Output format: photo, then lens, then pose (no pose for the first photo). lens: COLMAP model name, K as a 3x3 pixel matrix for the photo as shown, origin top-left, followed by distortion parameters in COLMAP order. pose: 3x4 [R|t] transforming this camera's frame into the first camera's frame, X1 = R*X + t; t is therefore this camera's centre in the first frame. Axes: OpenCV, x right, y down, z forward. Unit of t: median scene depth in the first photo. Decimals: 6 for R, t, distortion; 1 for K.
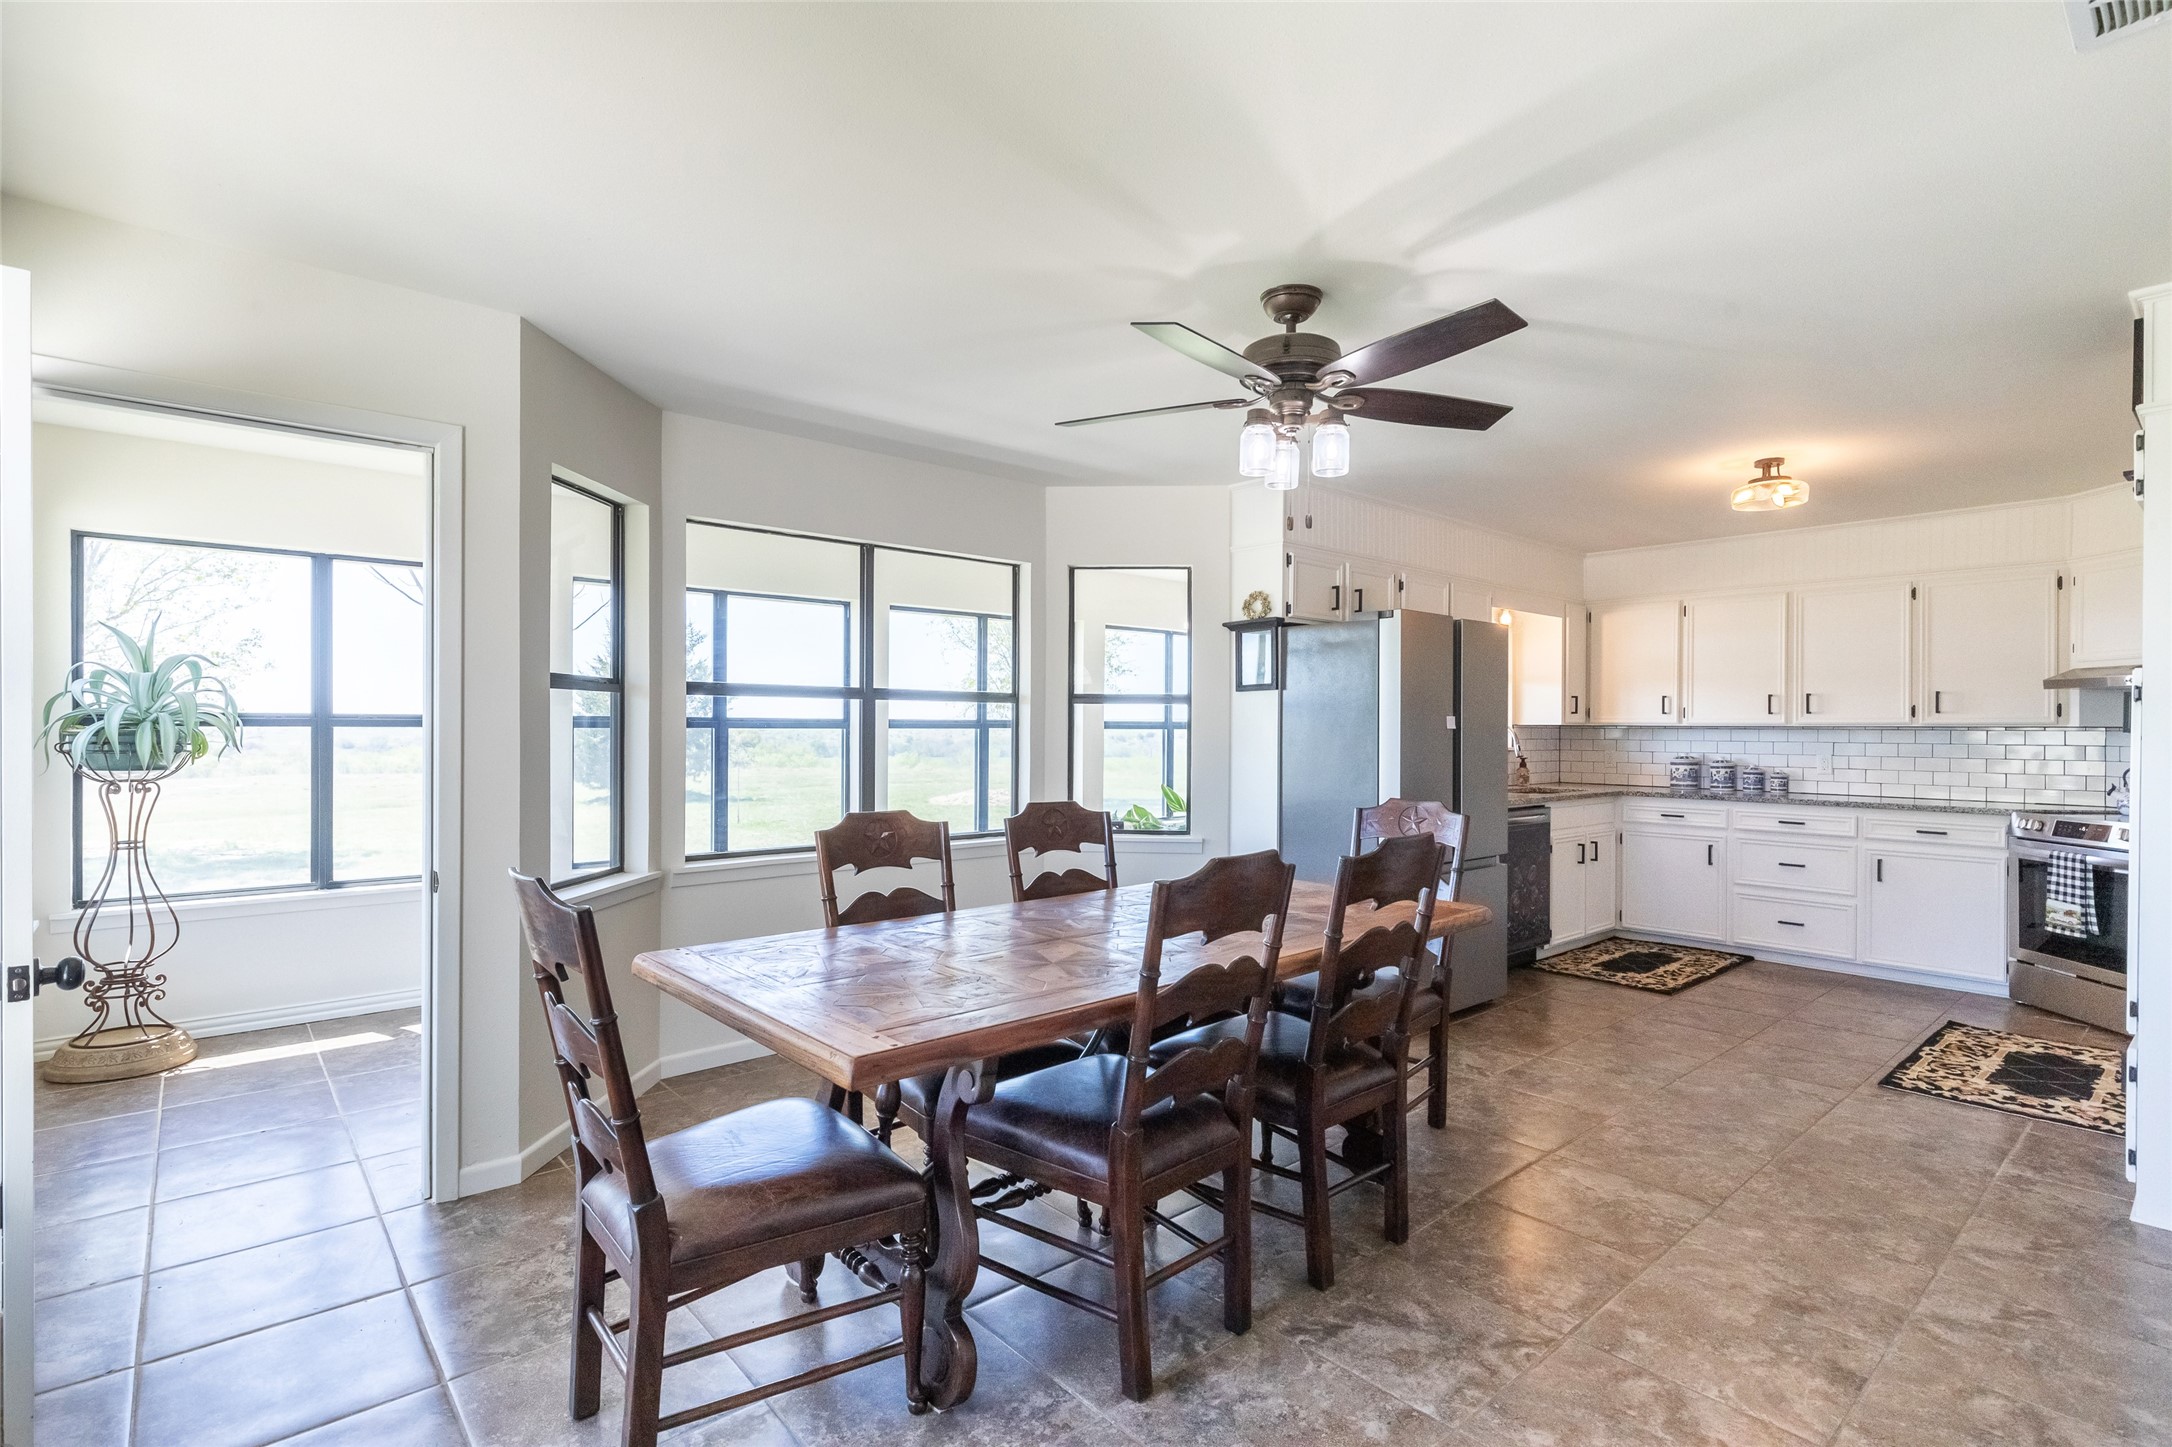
lens RADIAL K [[1035.7, 0, 1086.0], [0, 1035.7, 723.5], [0, 0, 1]] dist [-0.004431, 0.000909]
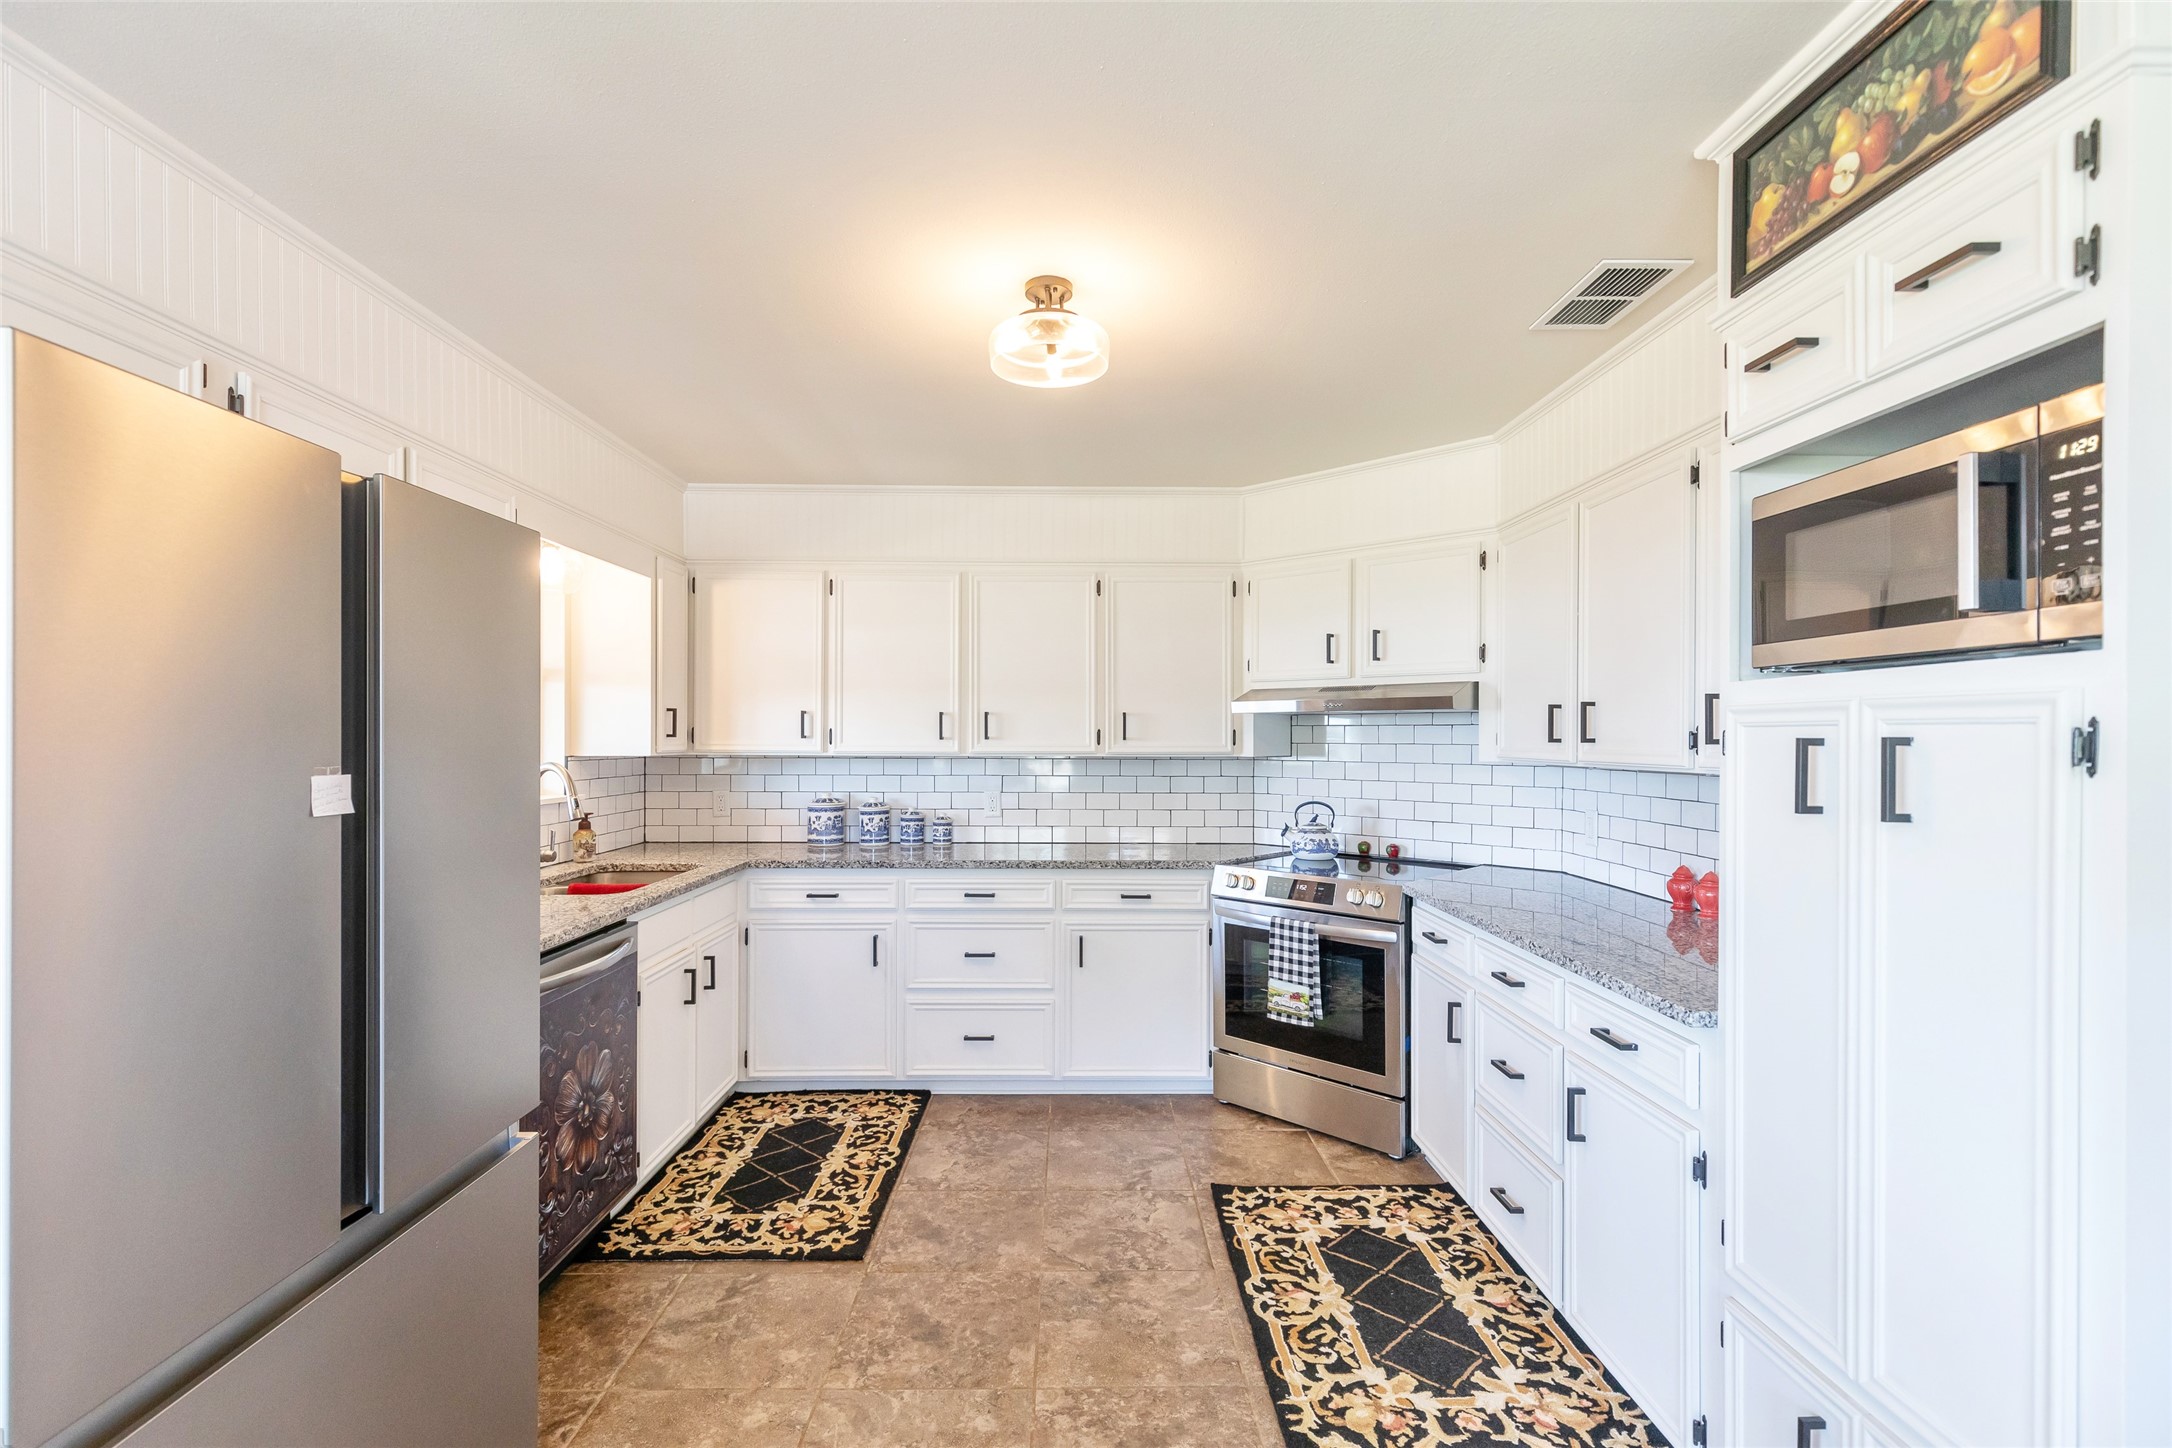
lens RADIAL K [[973.6, 0, 1079.4], [0, 973.6, 738.1], [0, 0, 1]] dist [0.011180, -0.000065]
pose [[0.648935, -0.005021, 0.760827, 0.254147], [-0.001652, 0.999967, 0.008009, -0.019133], [-0.760842, -0.006454, 0.648905, 0.593239]]
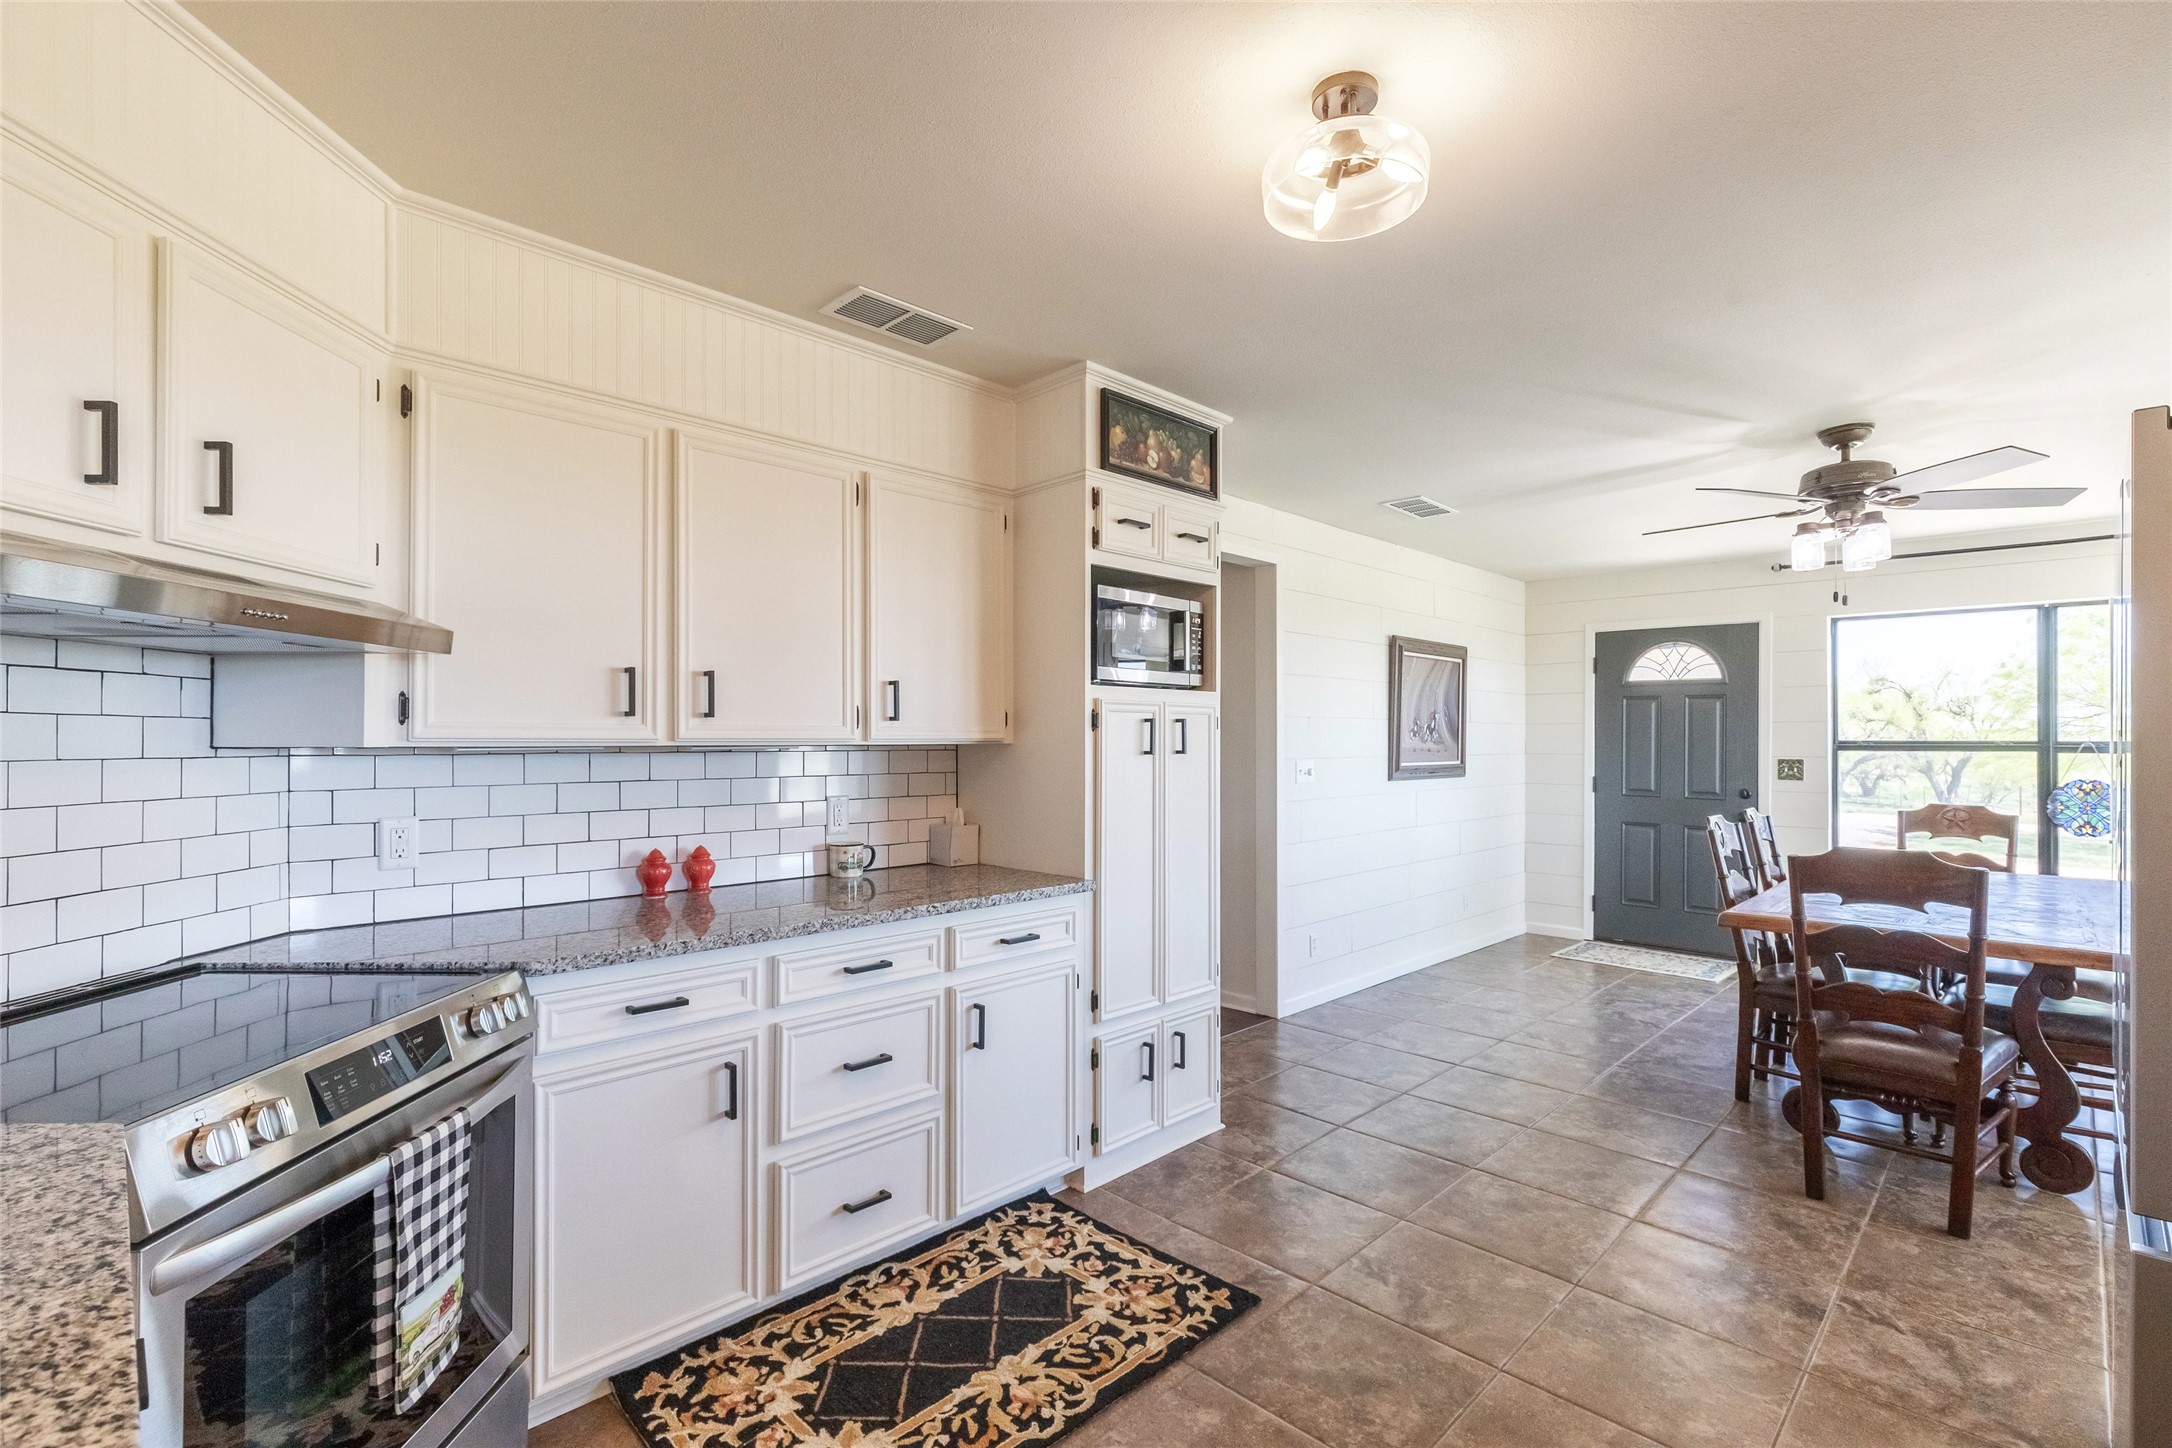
lens RADIAL K [[984.3, 0, 1097.3], [0, 984.3, 737.0], [0, 0, 1]] dist [0.005206, 0.000191]
pose [[-0.997115, -0.009343, -0.075331, 0.707325], [-0.008980, 0.999946, -0.005155, -0.002203], [0.075375, -0.004464, -0.997145, 1.241628]]
